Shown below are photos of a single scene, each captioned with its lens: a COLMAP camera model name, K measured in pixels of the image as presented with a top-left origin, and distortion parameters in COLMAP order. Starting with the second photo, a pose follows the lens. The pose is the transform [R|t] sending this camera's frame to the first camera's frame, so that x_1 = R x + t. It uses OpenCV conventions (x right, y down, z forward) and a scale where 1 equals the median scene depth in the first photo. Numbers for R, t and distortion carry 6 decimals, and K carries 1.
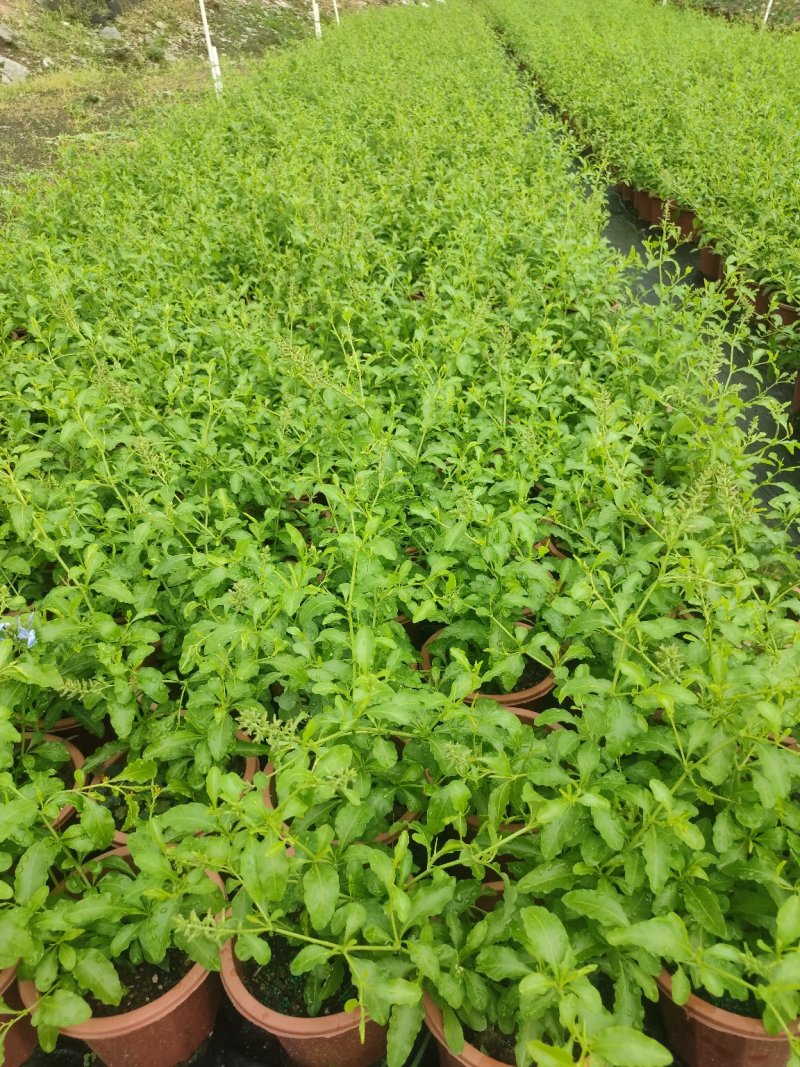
lens RADIAL K [[774.3, 0, 400.0], [0, 774.3, 533.5], [0, 0, 1]] dist [0.007446, 0.003136]
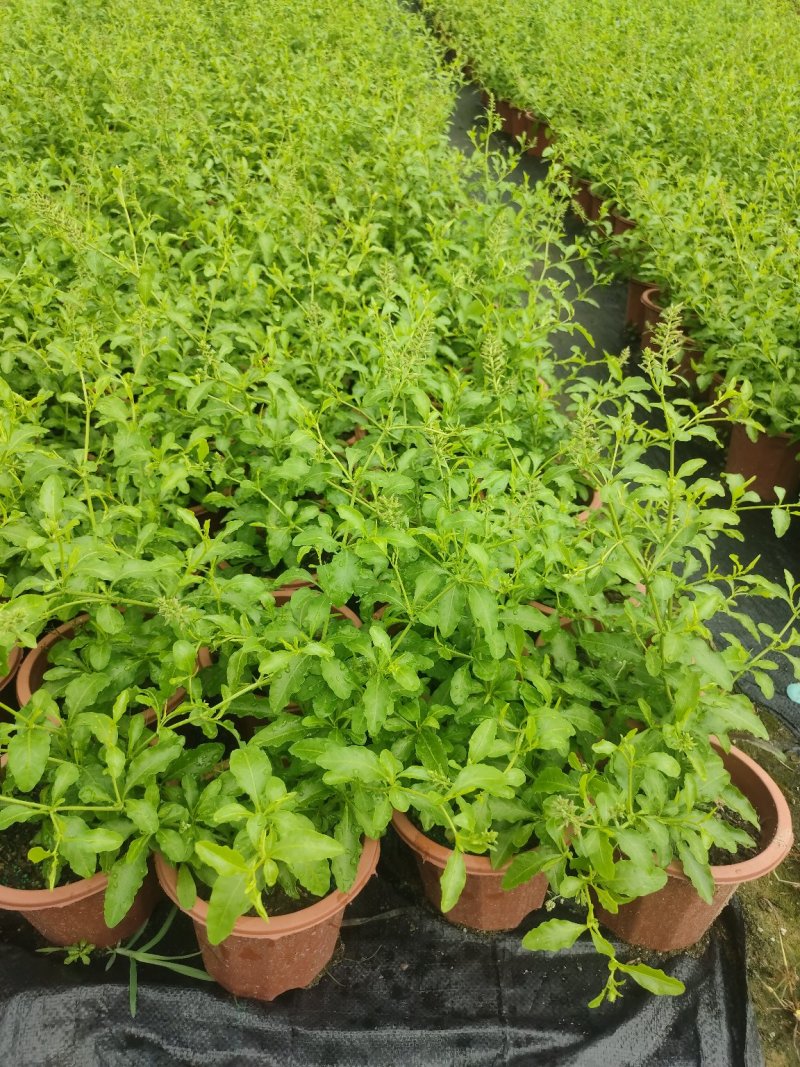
lens RADIAL K [[779.9, 0, 400.0], [0, 779.9, 533.5], [0, 0, 1]] dist [0.012669, -0.009111]
pose [[0.991009, -0.008435, 0.133527, 0.112990], [-0.002034, 0.996945, 0.078074, 0.059048], [-0.133778, -0.077644, 0.987965, 0.005922]]
